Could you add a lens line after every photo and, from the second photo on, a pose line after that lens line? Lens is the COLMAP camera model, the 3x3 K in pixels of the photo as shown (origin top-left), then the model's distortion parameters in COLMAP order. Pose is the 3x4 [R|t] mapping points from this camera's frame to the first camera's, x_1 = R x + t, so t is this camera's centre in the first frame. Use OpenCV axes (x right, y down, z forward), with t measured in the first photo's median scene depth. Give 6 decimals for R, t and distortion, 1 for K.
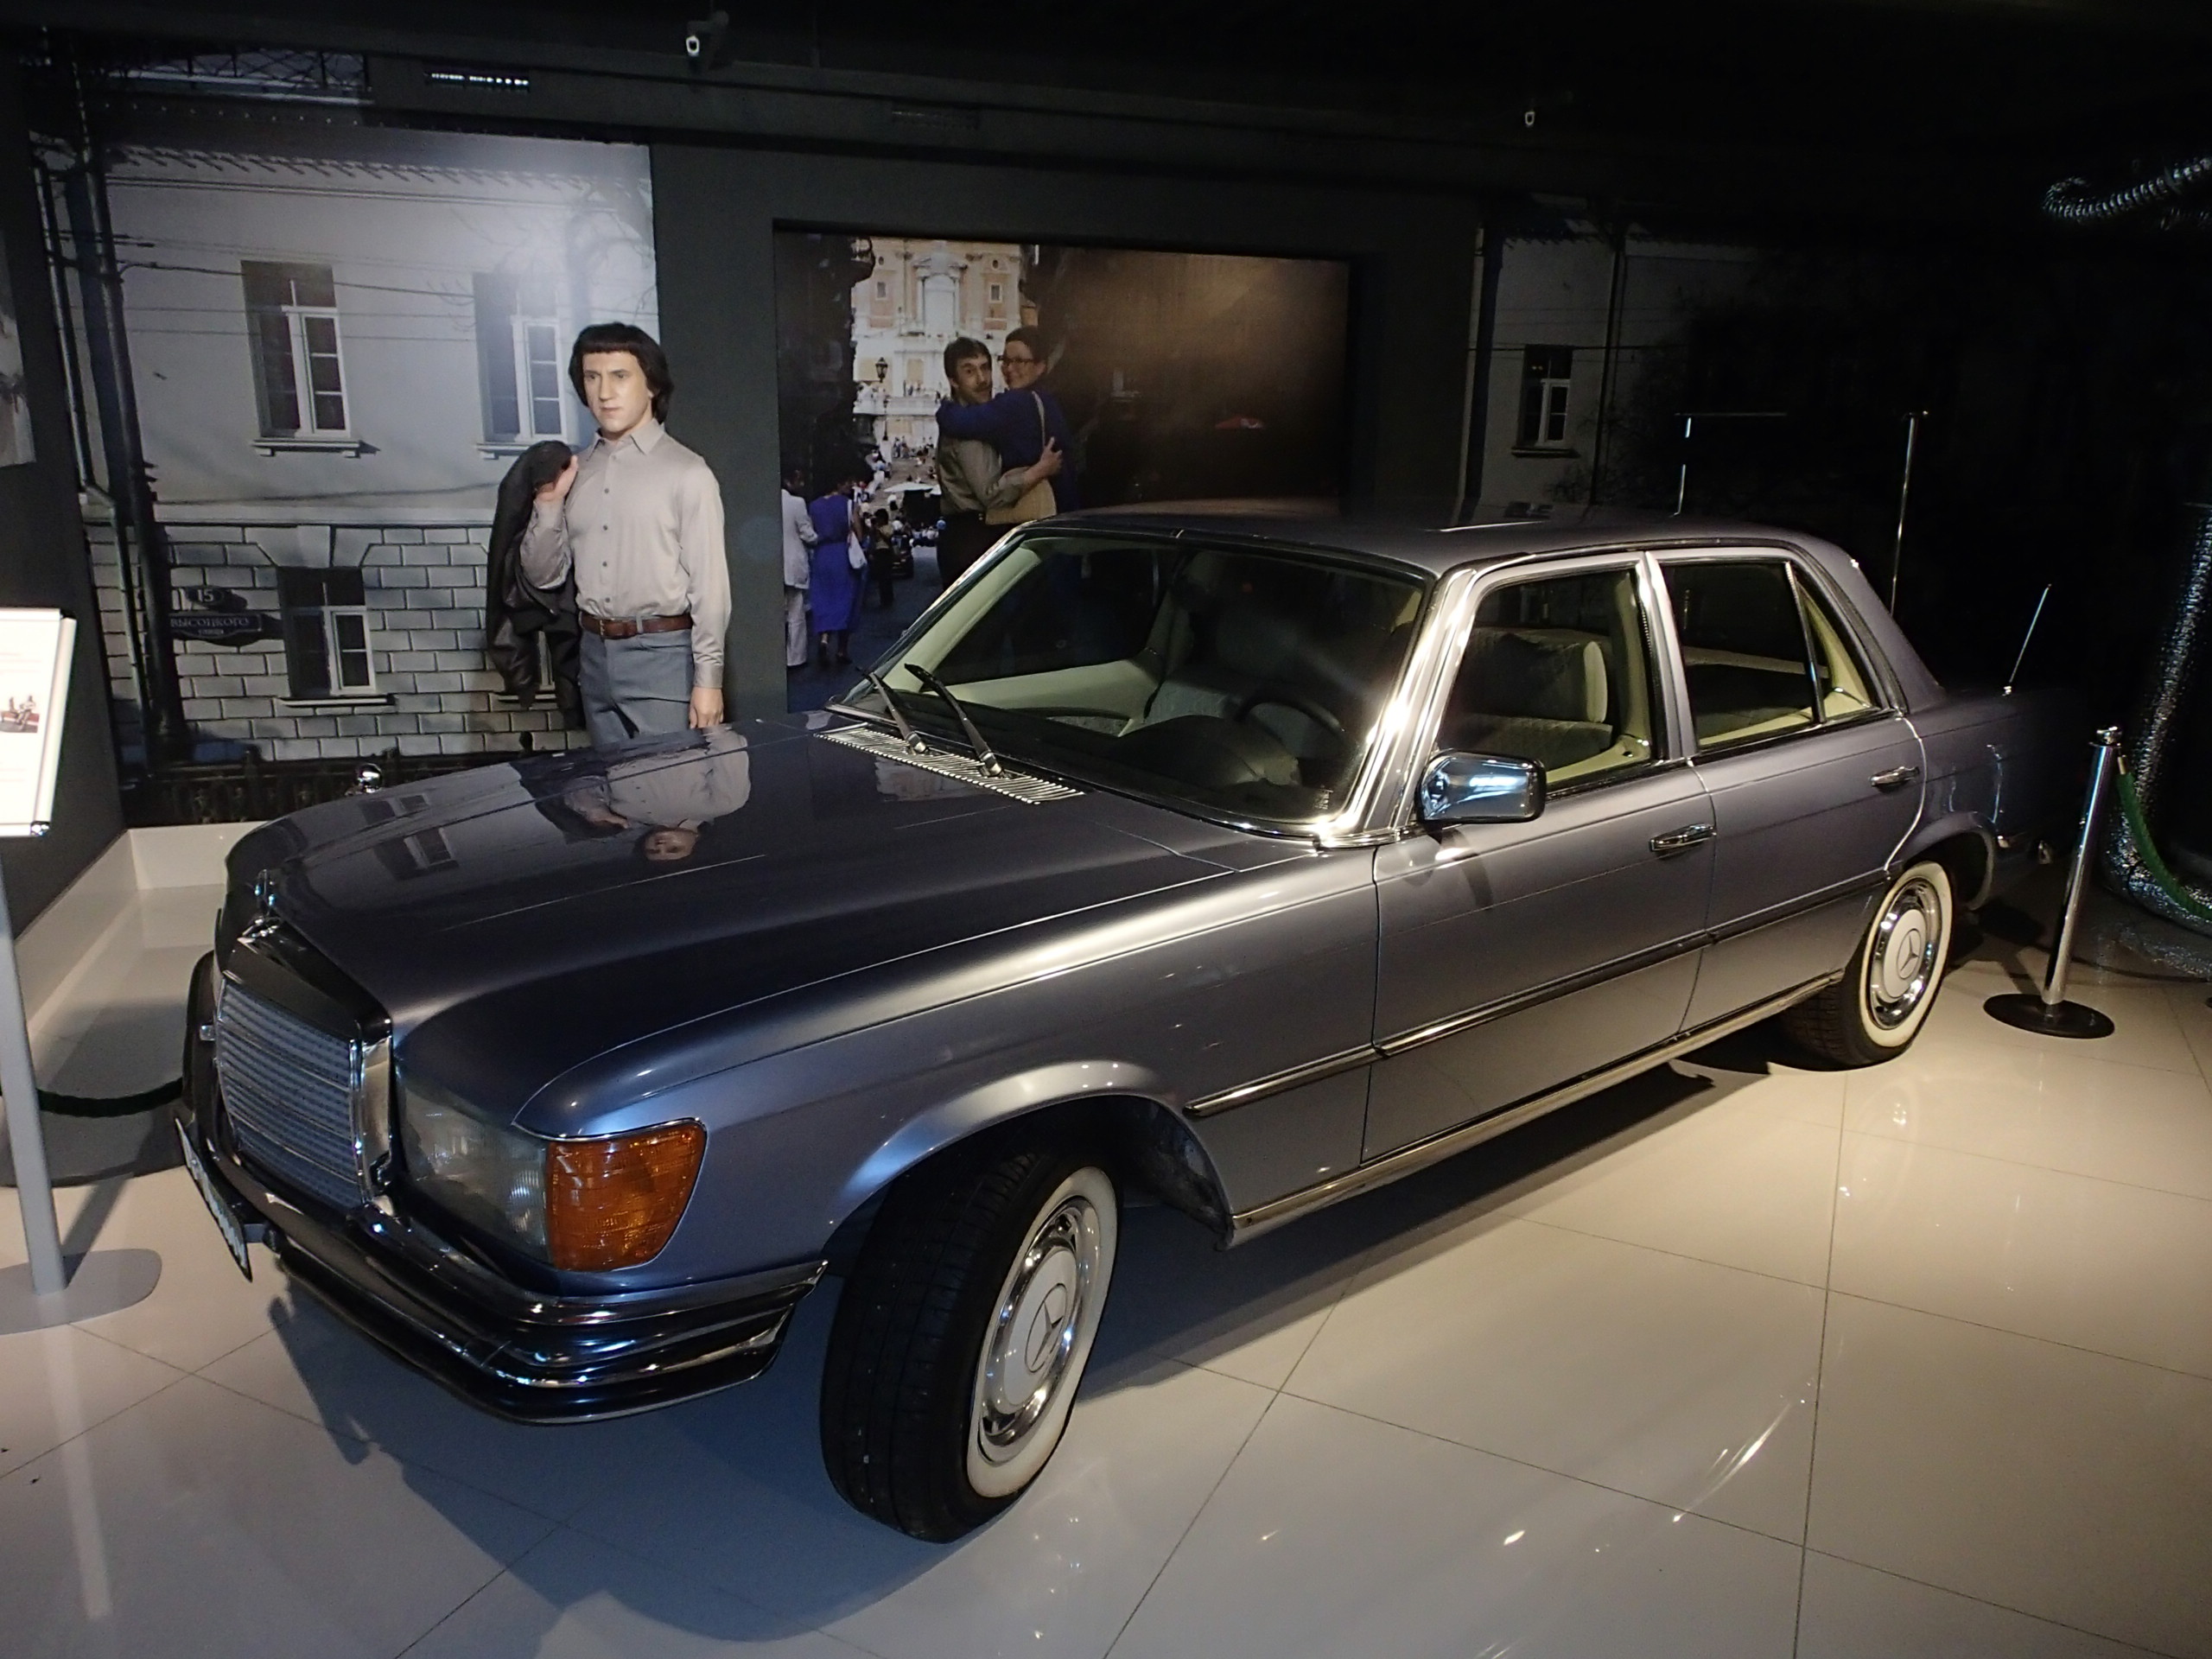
lens RADIAL K [[1598.2, 0, 1106.0], [0, 1598.2, 829.5], [0, 0, 1]] dist [0.019639, 0.000438]
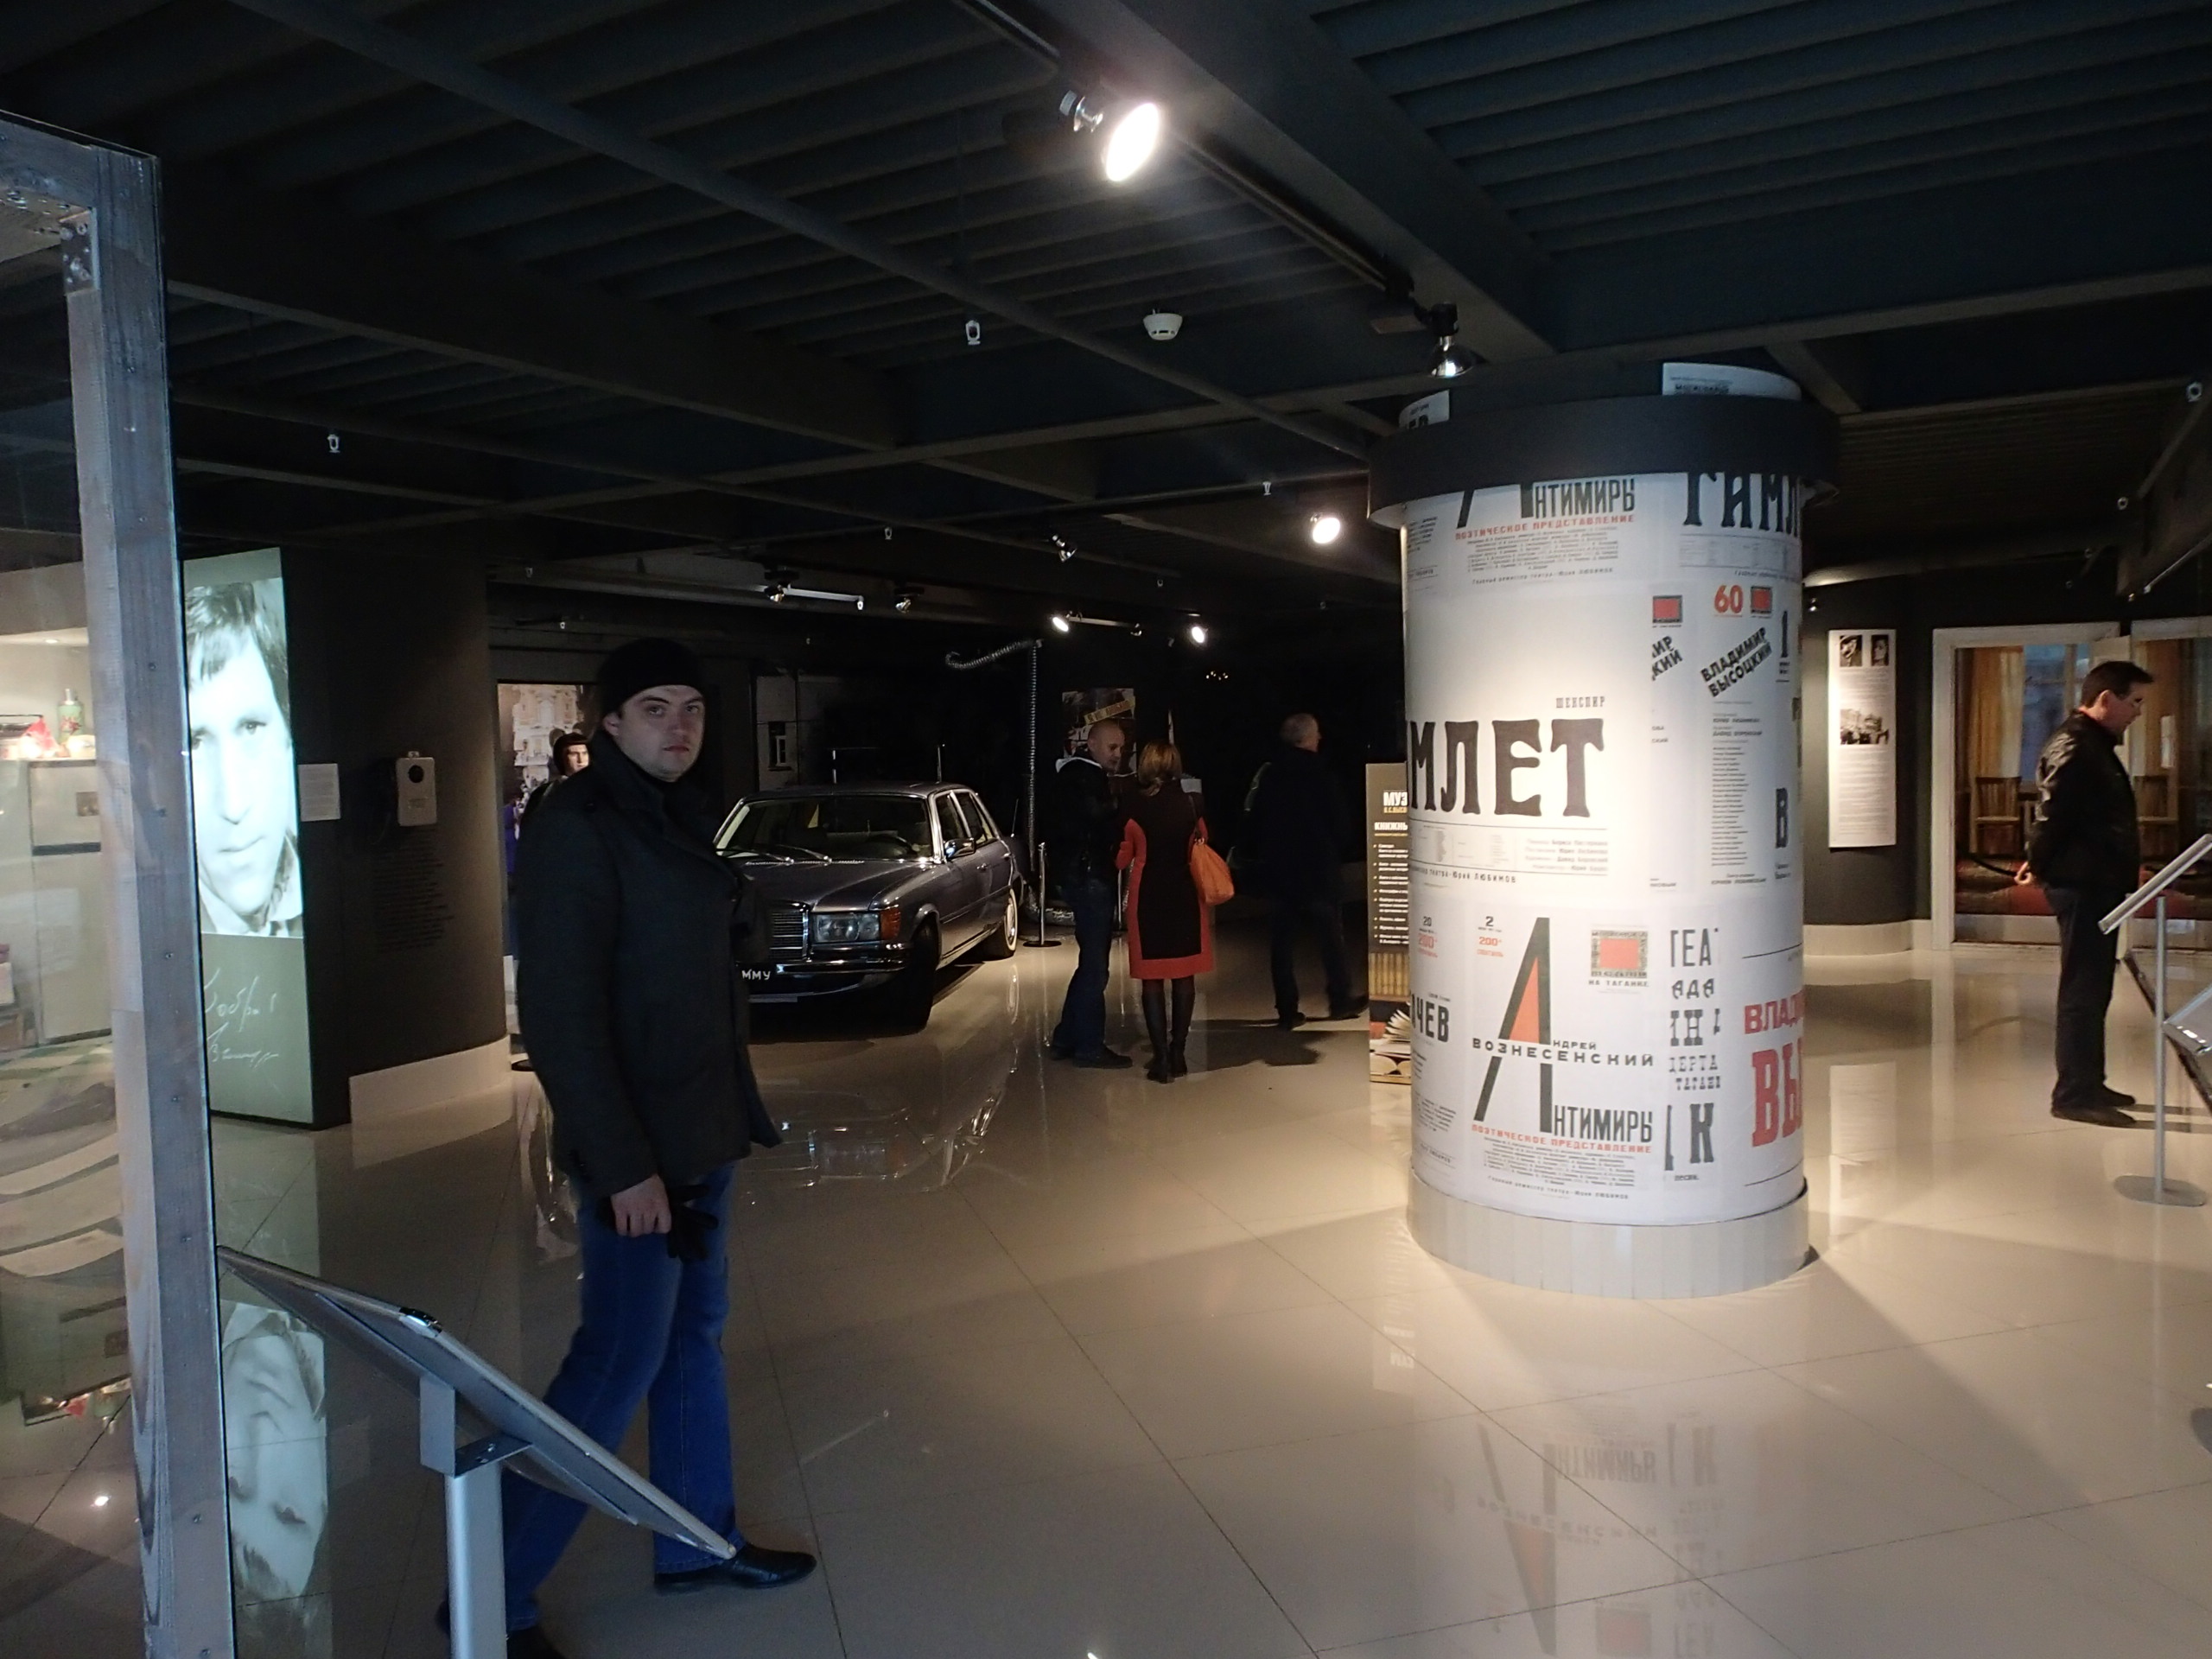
lens RADIAL K [[1598.2, 0, 1106.0], [0, 1598.2, 829.5], [0, 0, 1]] dist [0.019639, 0.000438]
pose [[0.730880, -0.077426, 0.678100, -0.989057], [0.209307, 0.971097, -0.114719, 0.209498], [-0.649619, 0.225777, 0.725961, -0.946998]]
